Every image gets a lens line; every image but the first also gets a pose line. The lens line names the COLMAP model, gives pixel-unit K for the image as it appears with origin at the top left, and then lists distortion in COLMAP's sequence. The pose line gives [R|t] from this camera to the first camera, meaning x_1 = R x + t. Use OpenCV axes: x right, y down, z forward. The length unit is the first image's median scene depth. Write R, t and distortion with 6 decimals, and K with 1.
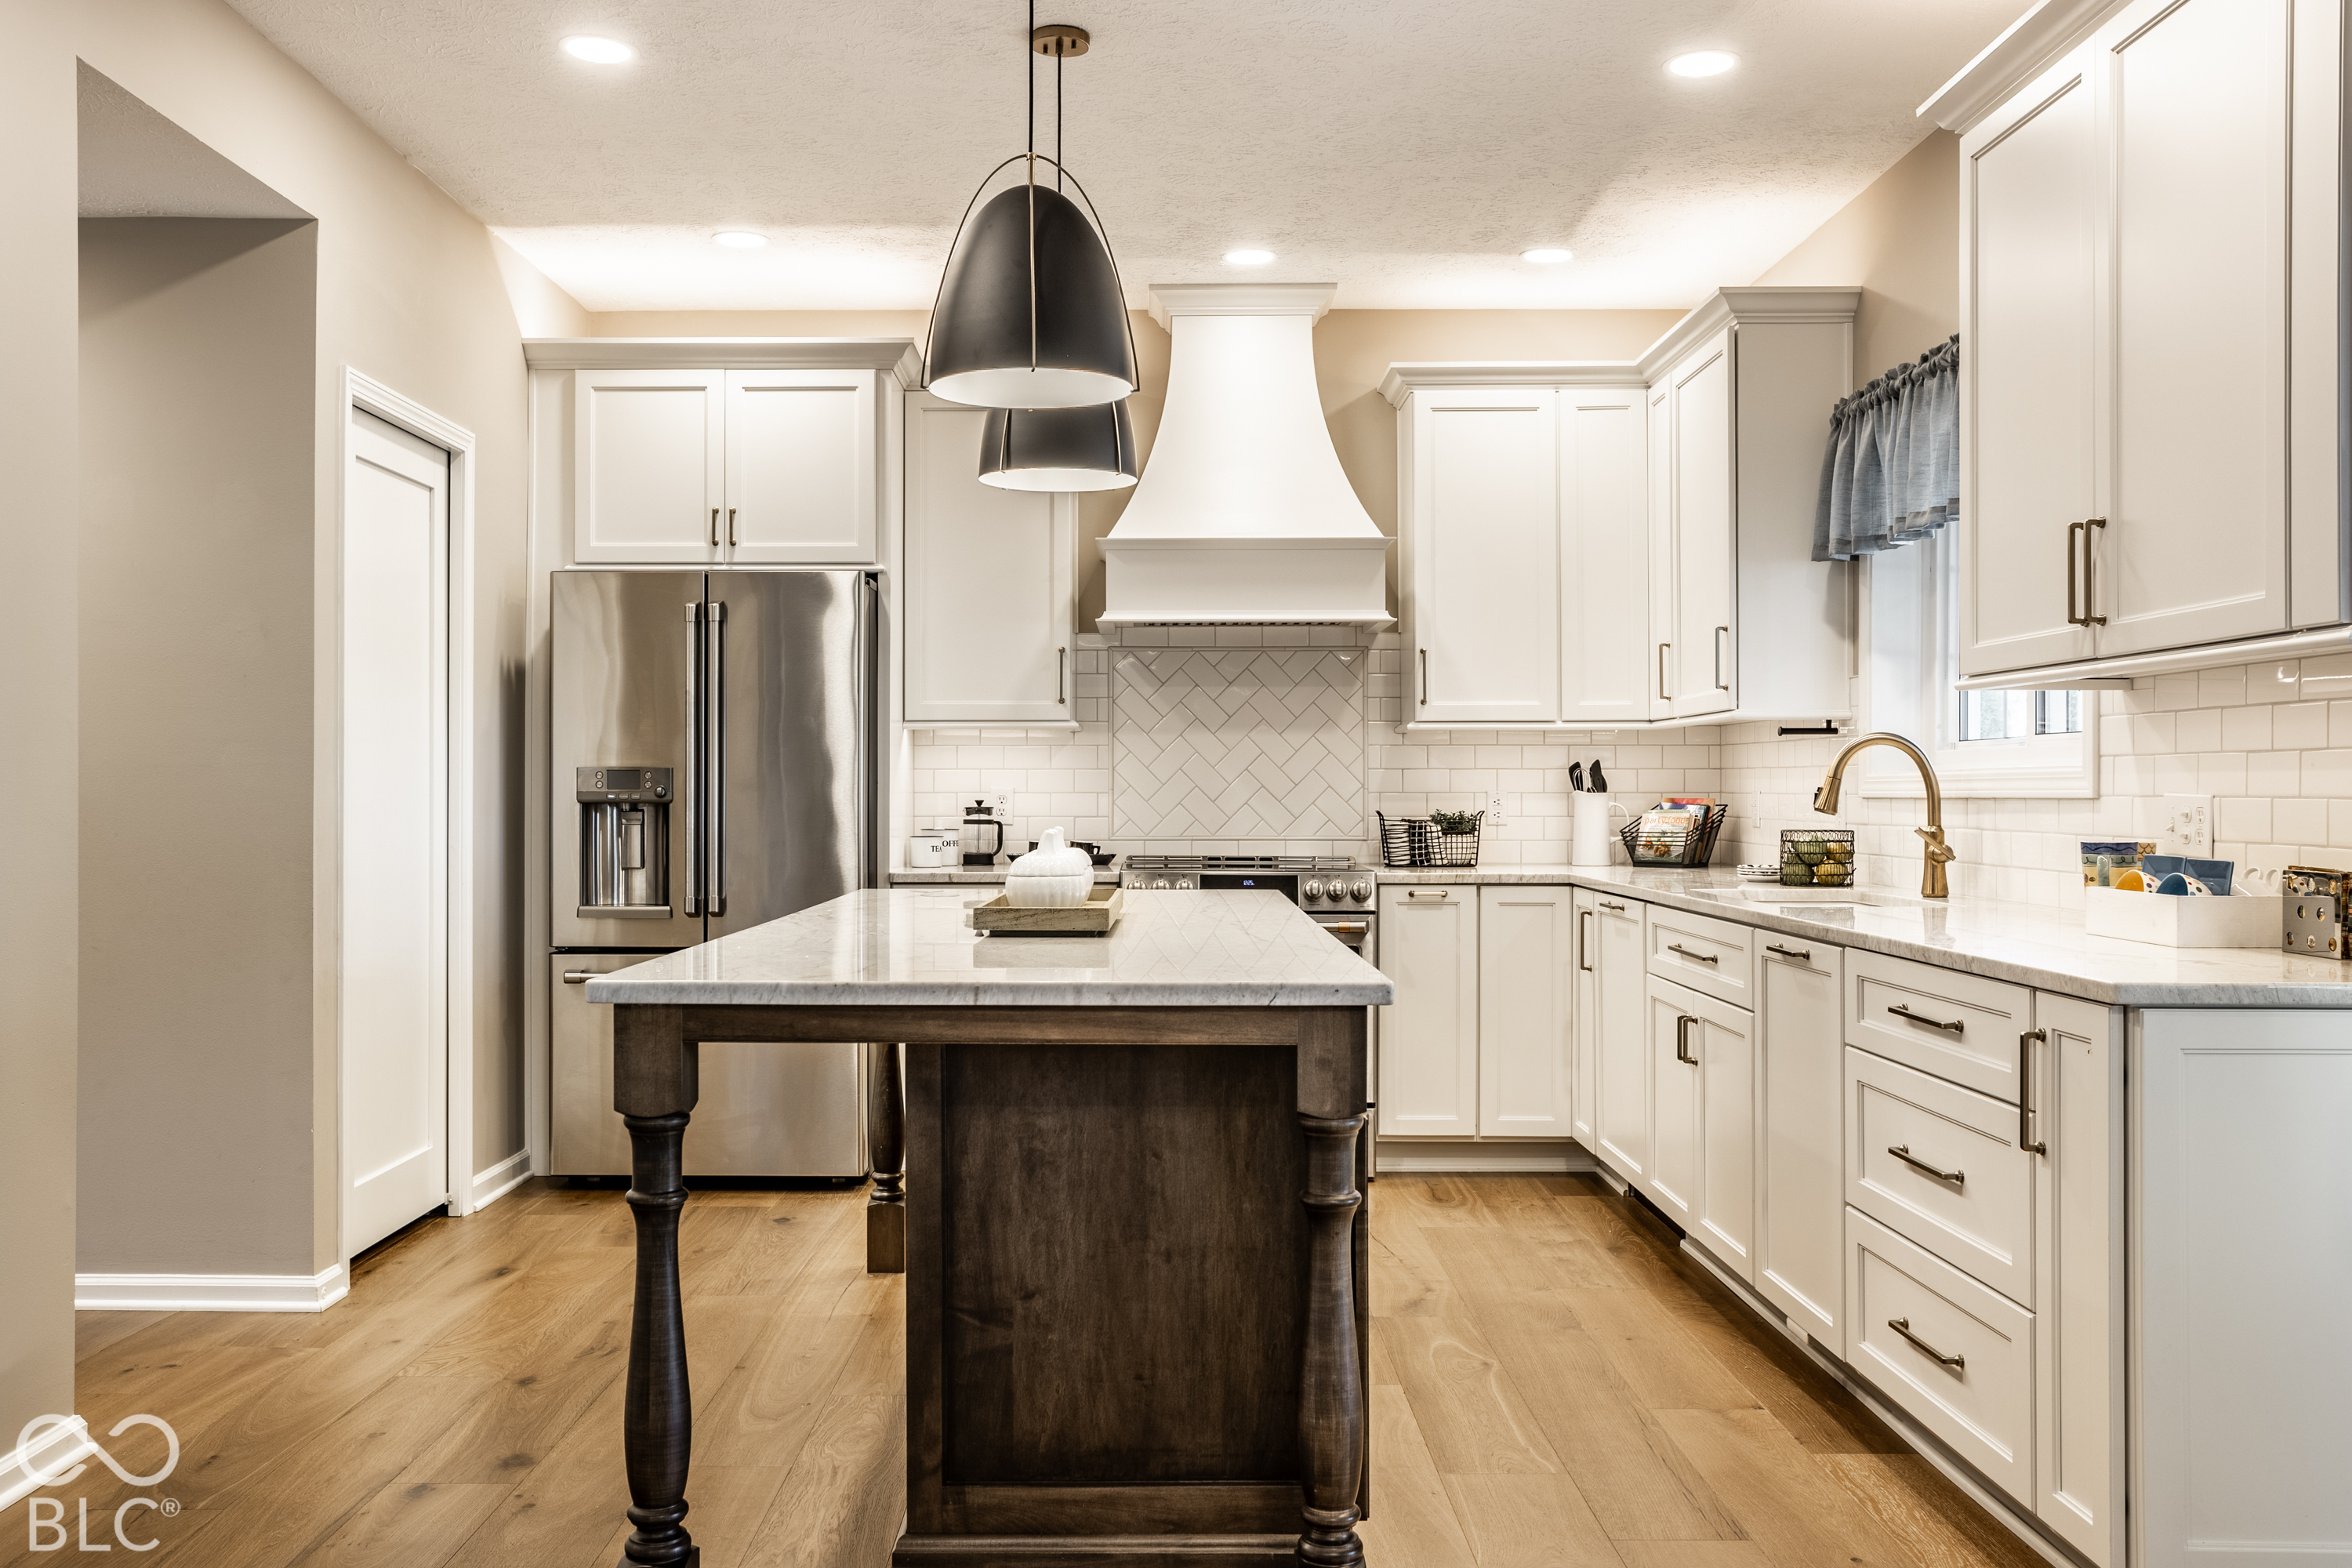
lens RADIAL K [[1965.3, 0, 1169.5], [0, 1965.3, 777.0], [0, 0, 1]] dist [0.019250, 0.002893]
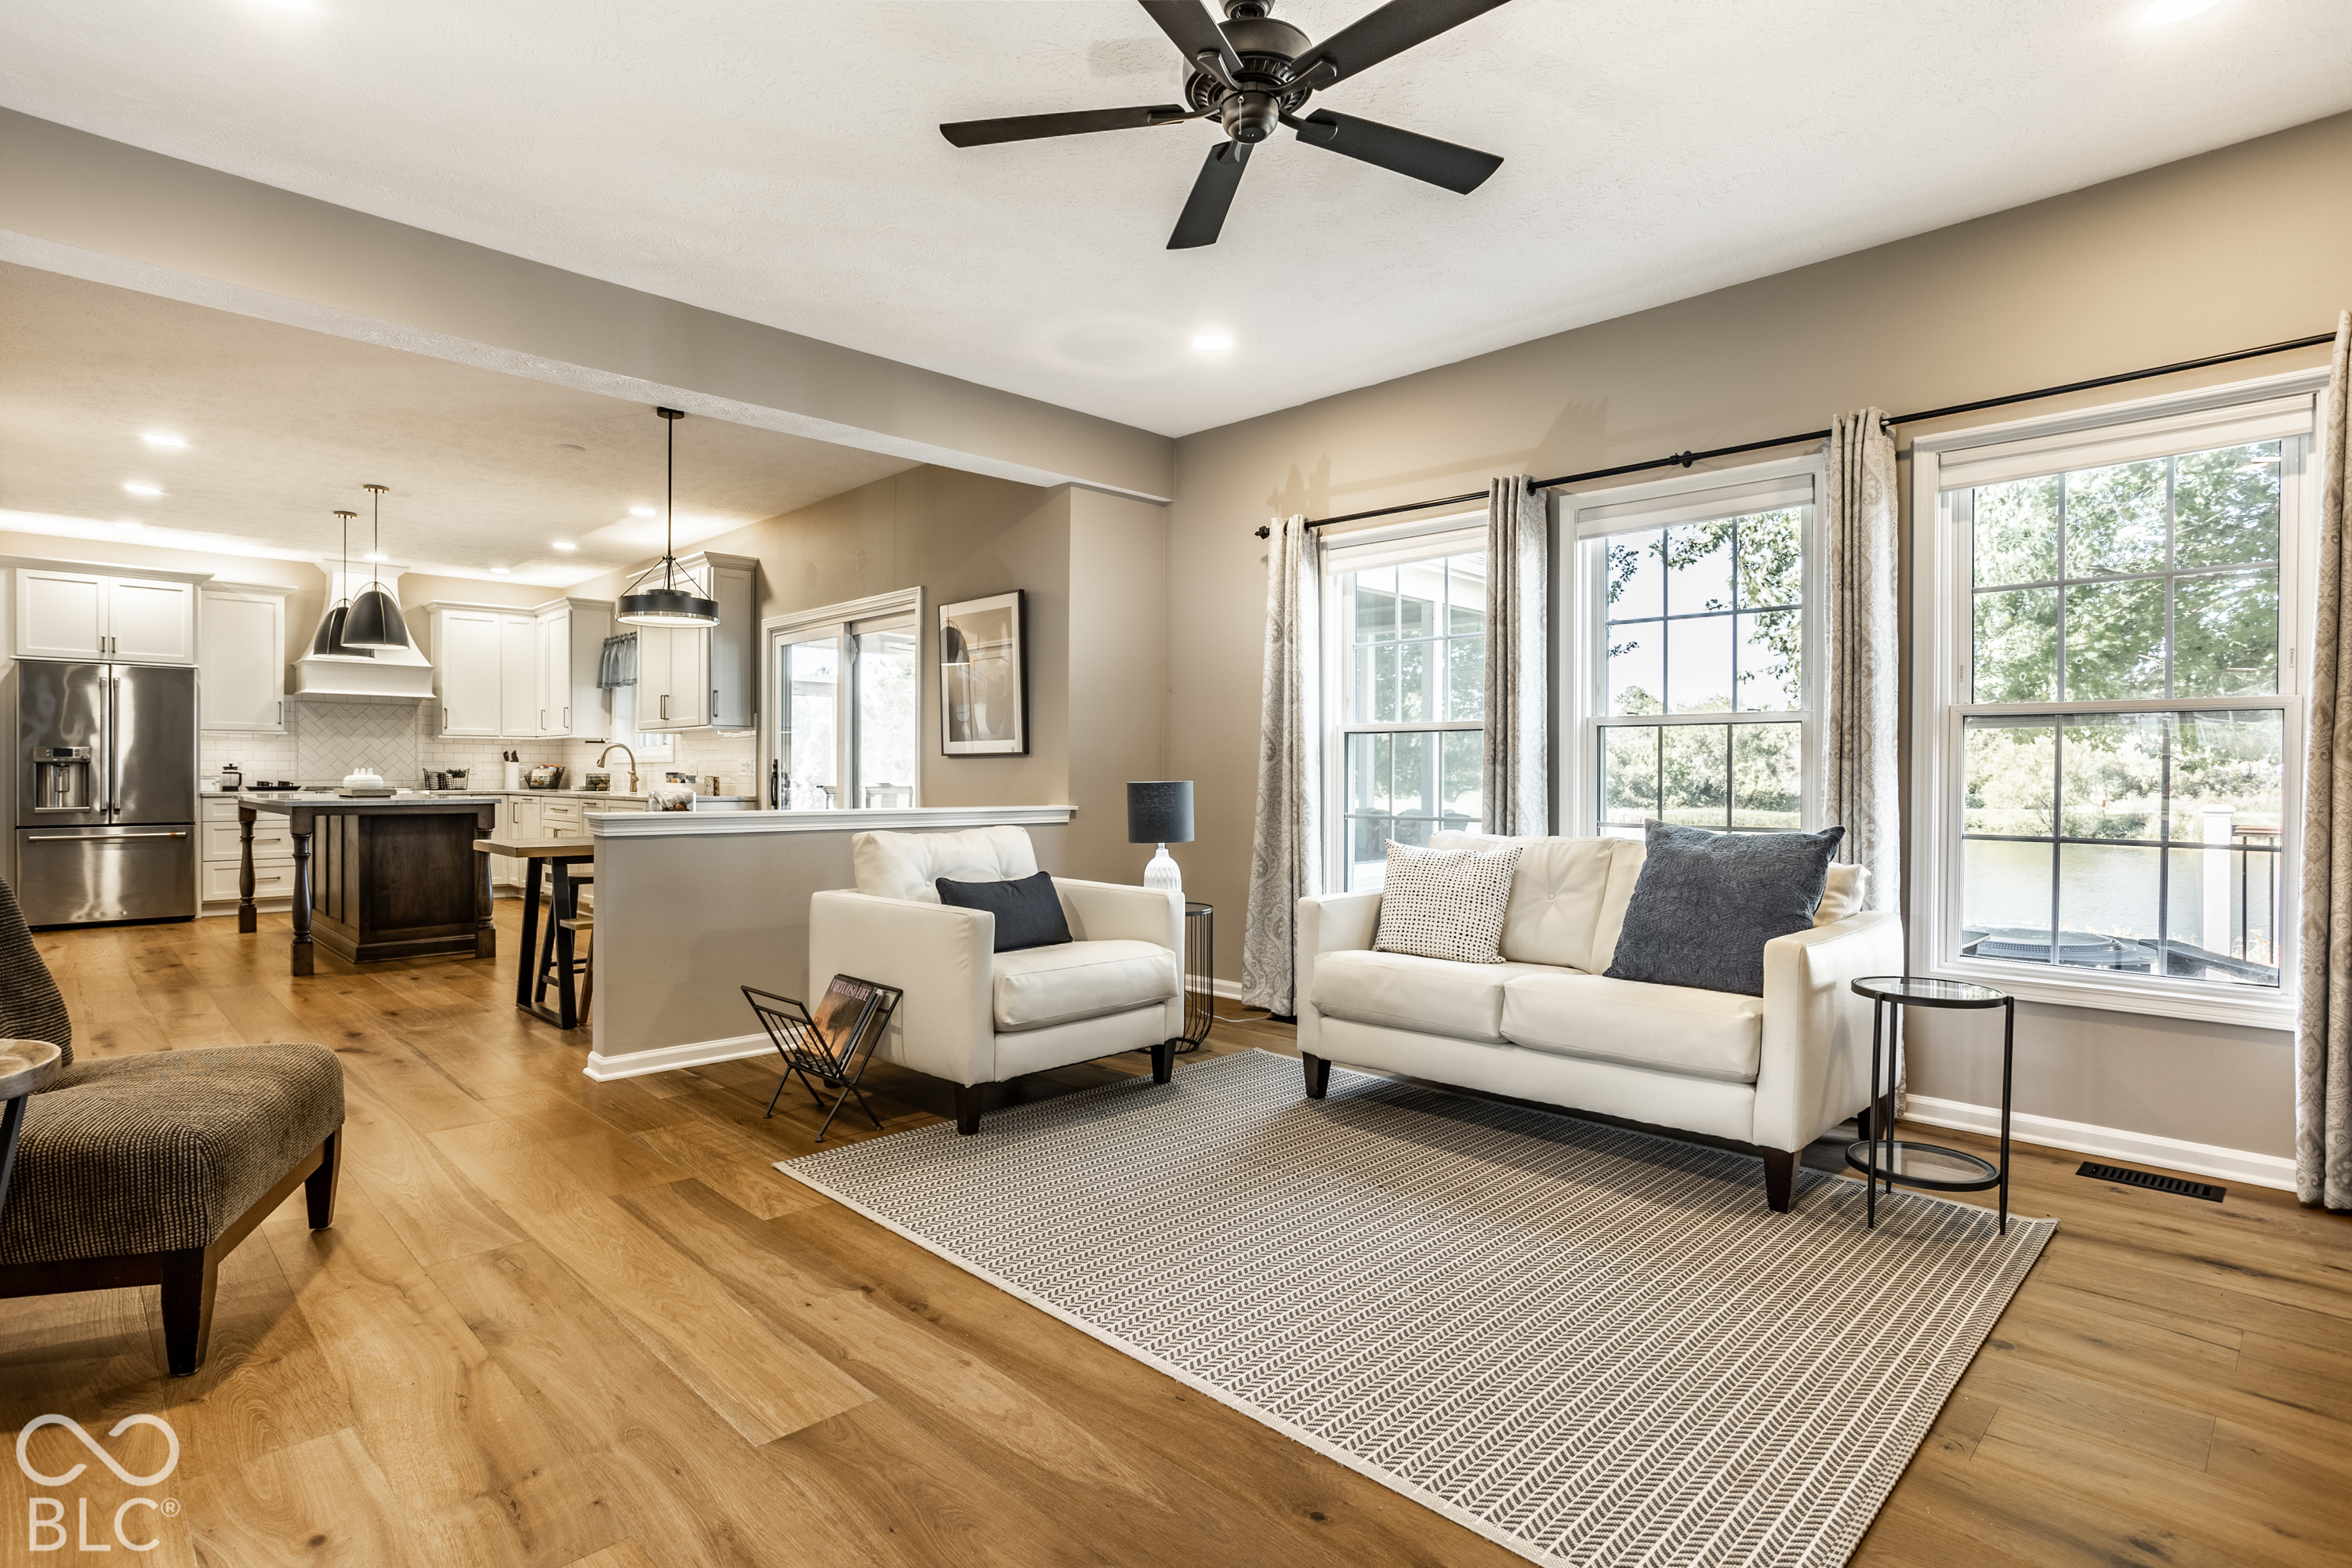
lens RADIAL K [[1202.7, 0, 1184.2], [0, 1202.7, 781.4], [0, 0, 1]] dist [-0.033192, 0.003533]
pose [[0.714185, -0.002647, 0.699952, -0.283011], [-0.007657, 0.999903, 0.011593, 0.008412], [-0.699915, -0.013639, 0.714096, -0.854086]]
